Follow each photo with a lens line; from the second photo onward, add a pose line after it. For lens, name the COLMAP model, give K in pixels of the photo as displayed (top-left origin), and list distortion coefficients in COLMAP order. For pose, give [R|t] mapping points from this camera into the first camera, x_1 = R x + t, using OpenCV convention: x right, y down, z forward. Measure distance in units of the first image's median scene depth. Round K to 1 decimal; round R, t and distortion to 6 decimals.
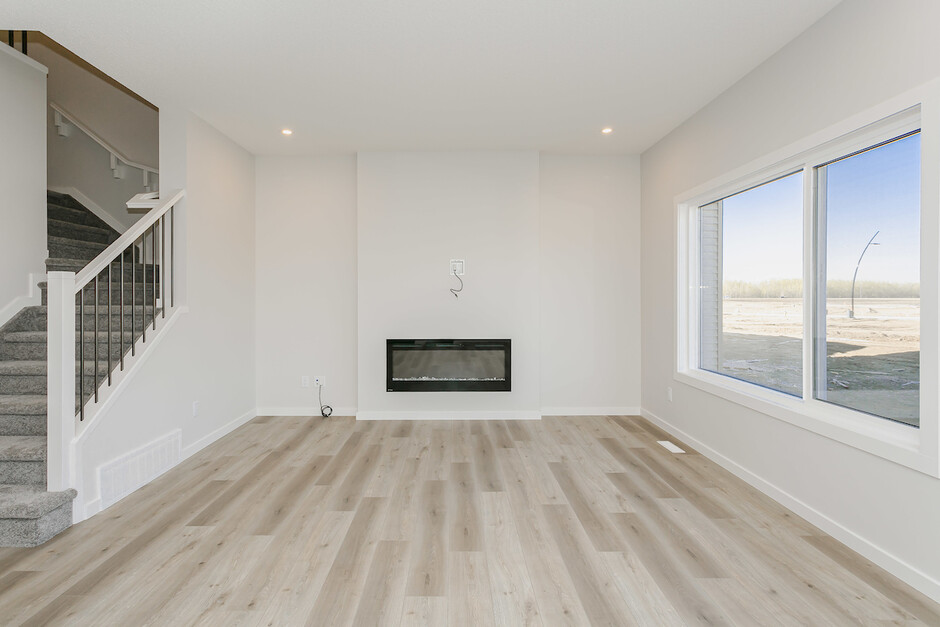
lens RADIAL K [[458.5, 0, 464.0], [0, 458.5, 299.6], [0, 0, 1]] dist [0.005873, 0.001106]
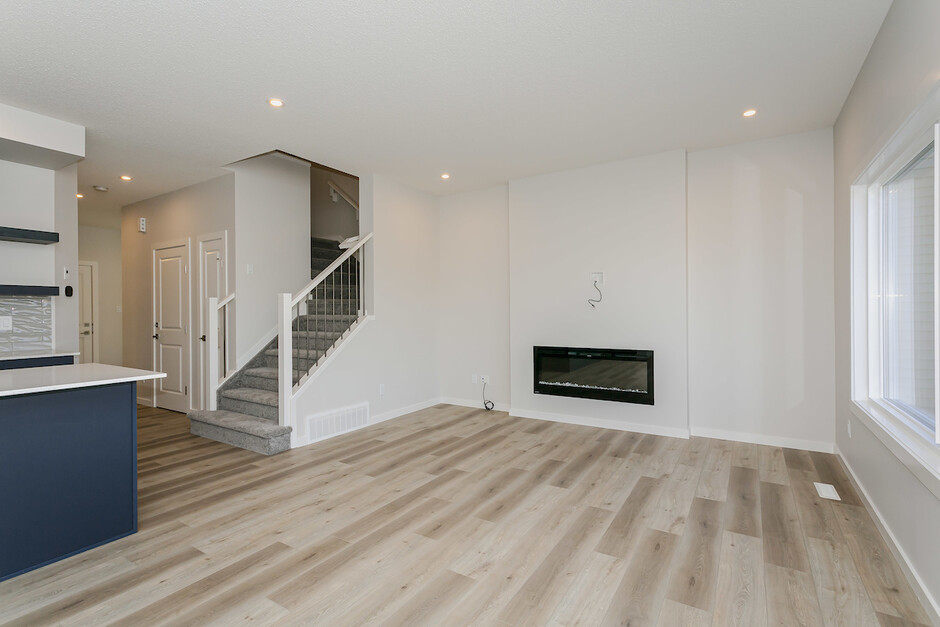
lens RADIAL K [[458.5, 0, 477.3], [0, 458.5, 313.4], [0, 0, 1]] dist [0.005873, 0.001106]
pose [[0.843303, -0.001018, -0.537438, 0.470032], [0.003759, 0.999985, 0.004004, 0.004461], [0.537426, -0.005396, 0.843294, -0.010890]]
